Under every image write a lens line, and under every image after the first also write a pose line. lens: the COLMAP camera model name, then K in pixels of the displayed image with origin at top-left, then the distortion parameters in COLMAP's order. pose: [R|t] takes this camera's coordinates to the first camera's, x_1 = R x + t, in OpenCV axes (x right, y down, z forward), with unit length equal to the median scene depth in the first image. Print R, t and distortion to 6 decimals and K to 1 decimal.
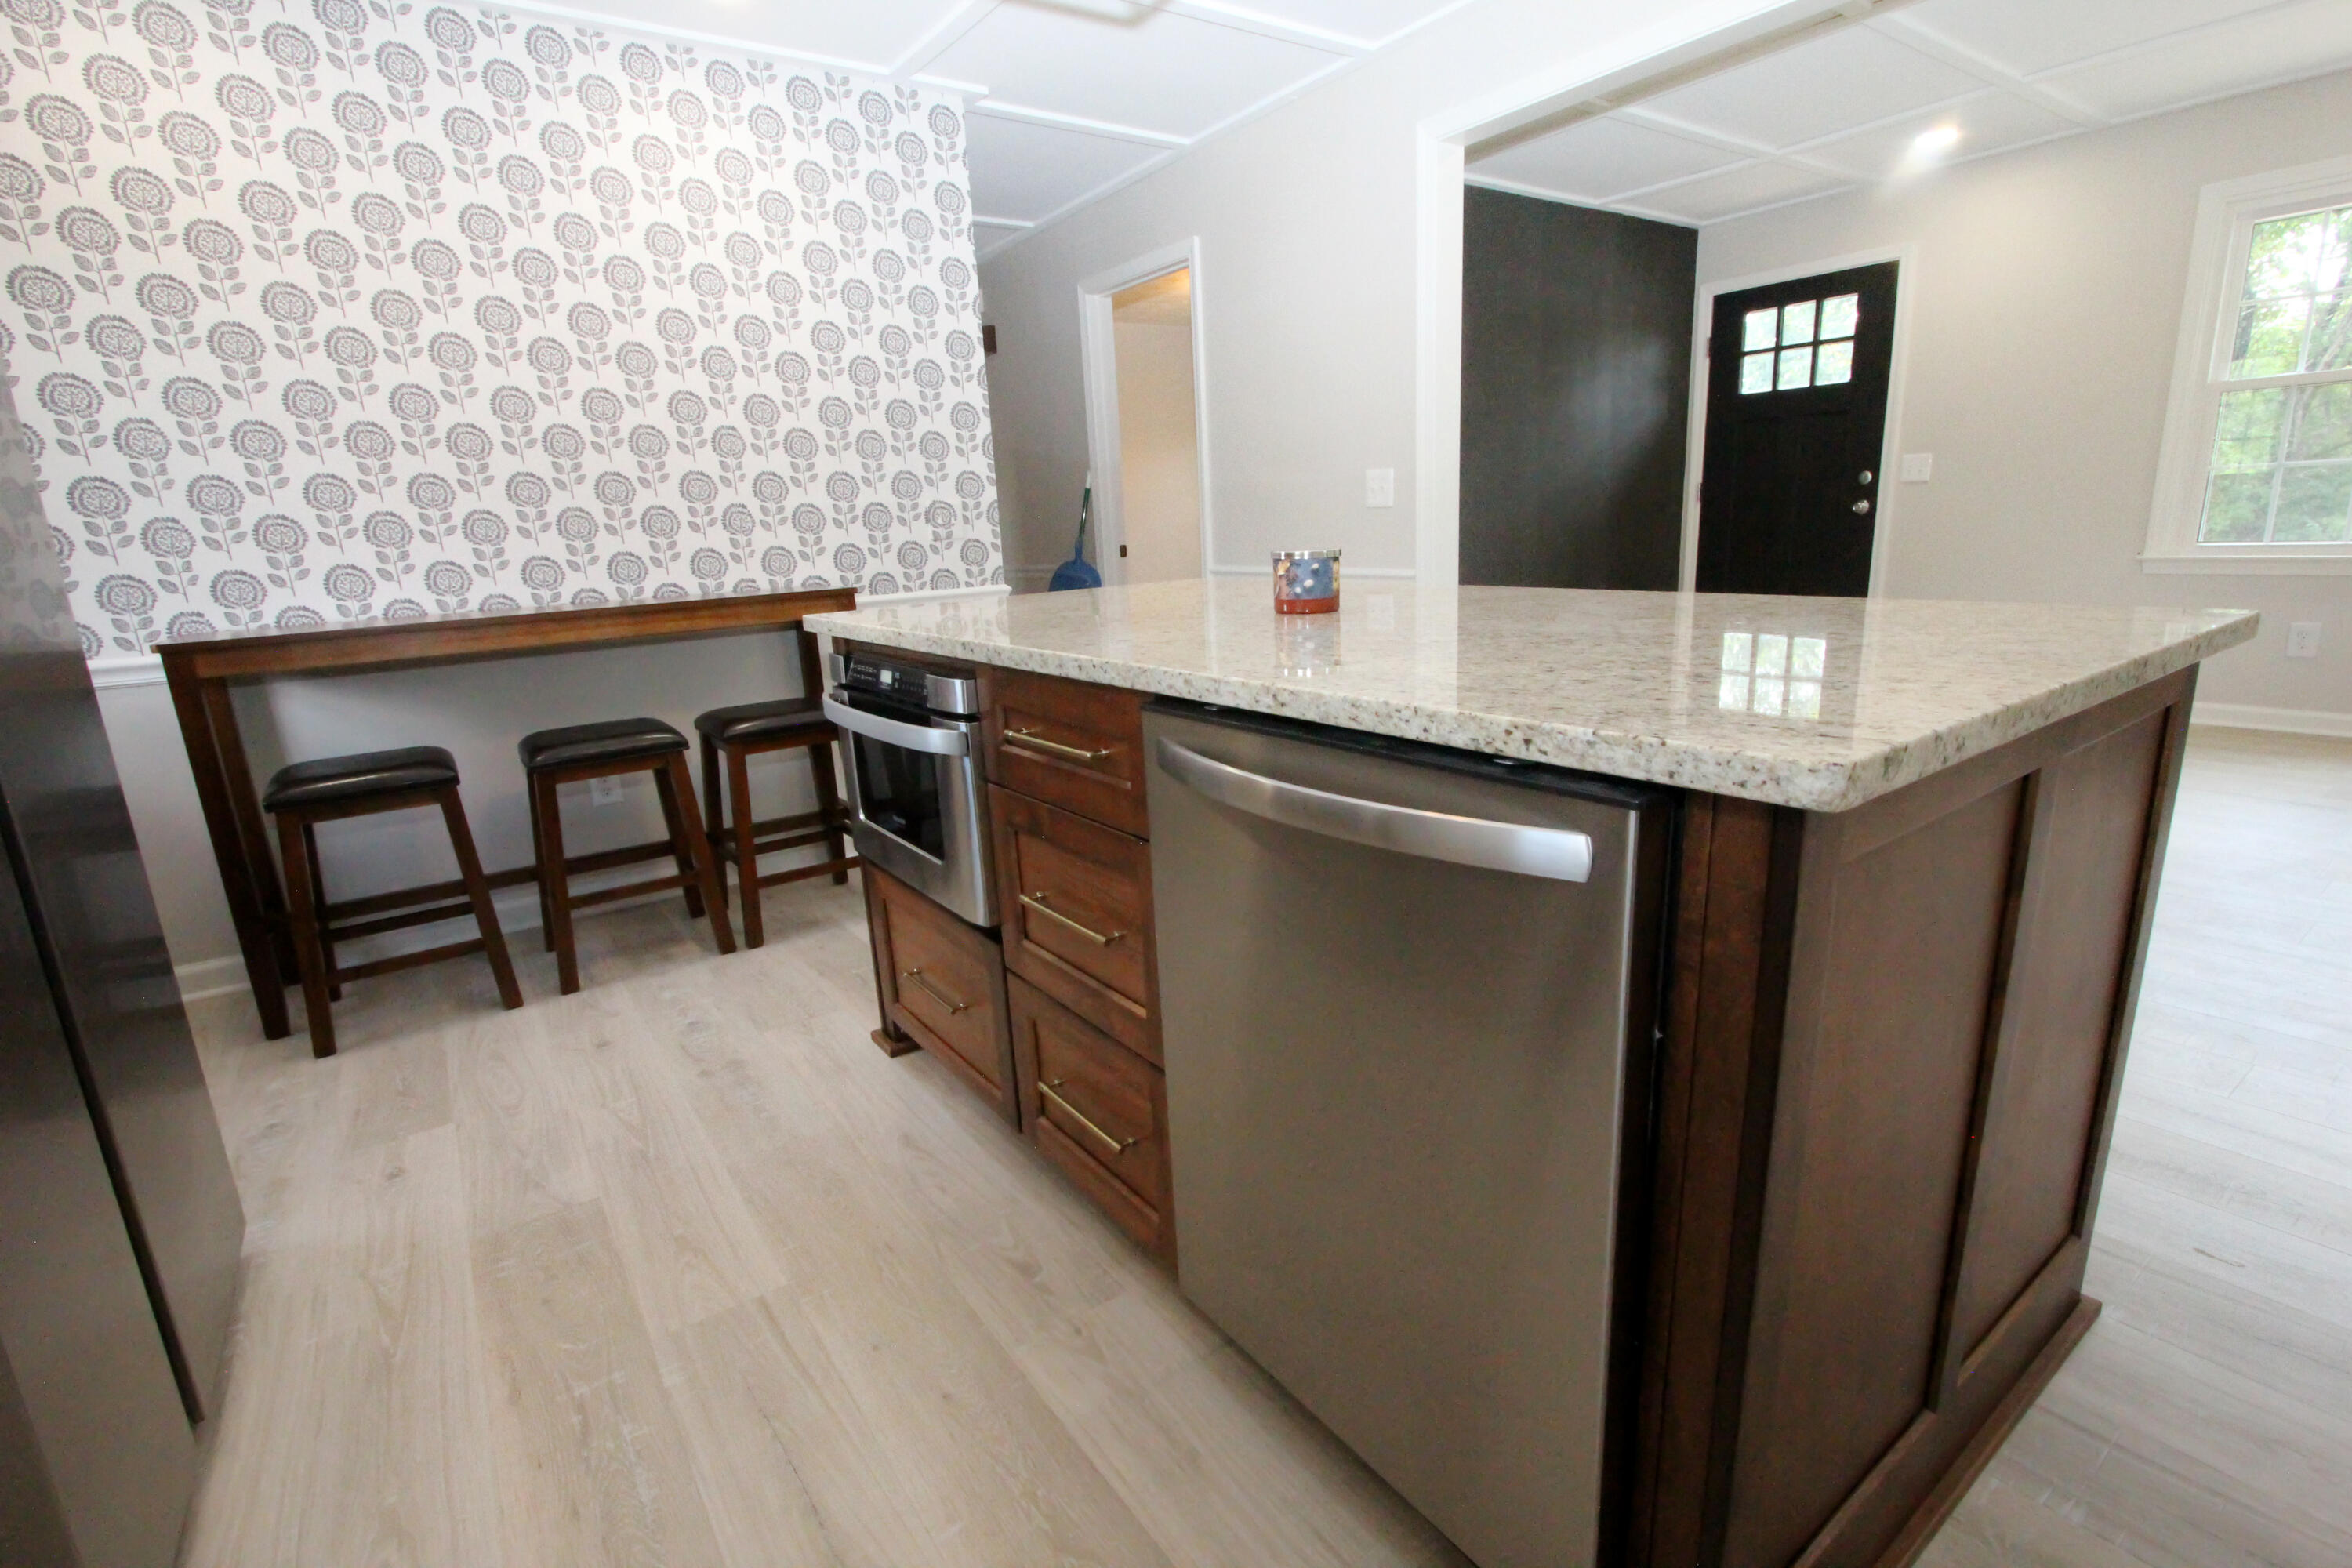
lens RADIAL K [[1097.5, 0, 1179.0], [0, 1097.5, 785.5], [0, 0, 1]] dist [-0.018397, 0.002086]
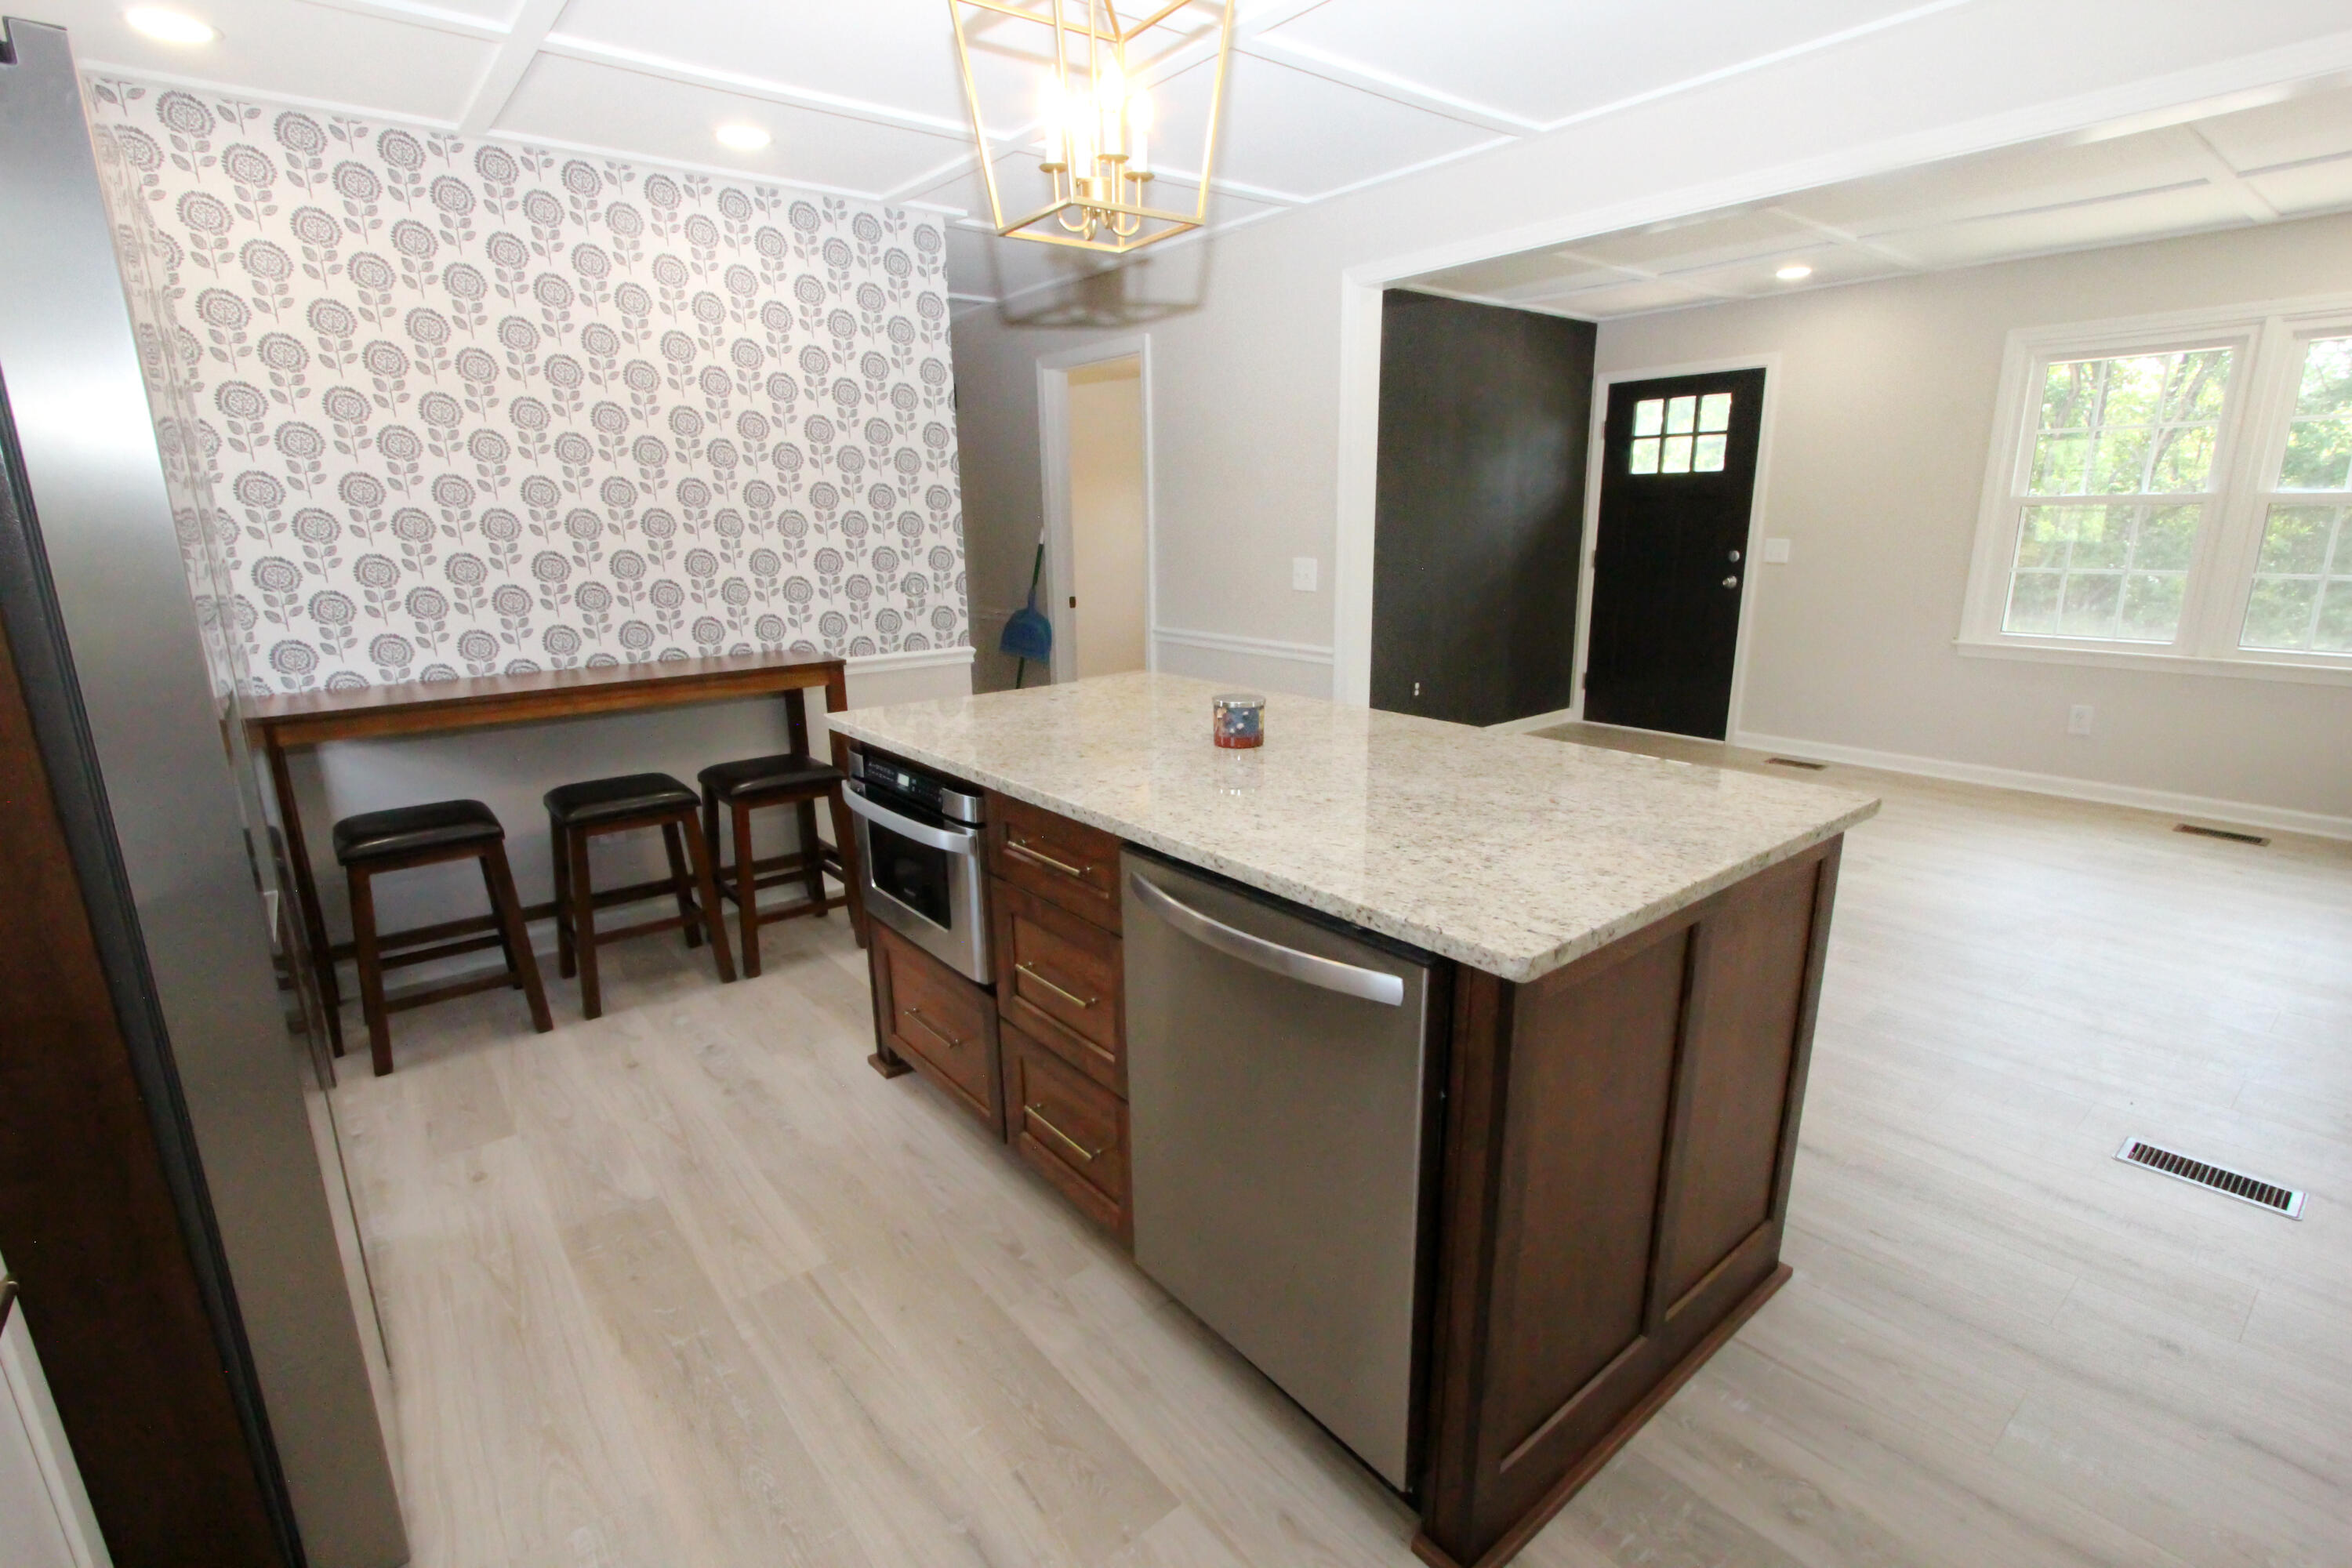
lens RADIAL K [[1097.5, 0, 1179.4], [0, 1097.5, 788.8], [0, 0, 1]] dist [-0.018397, 0.002086]
pose [[0.997678, 0.020461, 0.064967, -0.022723], [-0.020814, 0.999772, 0.004773, -0.068152], [-0.064855, -0.006114, 0.997876, -0.181090]]
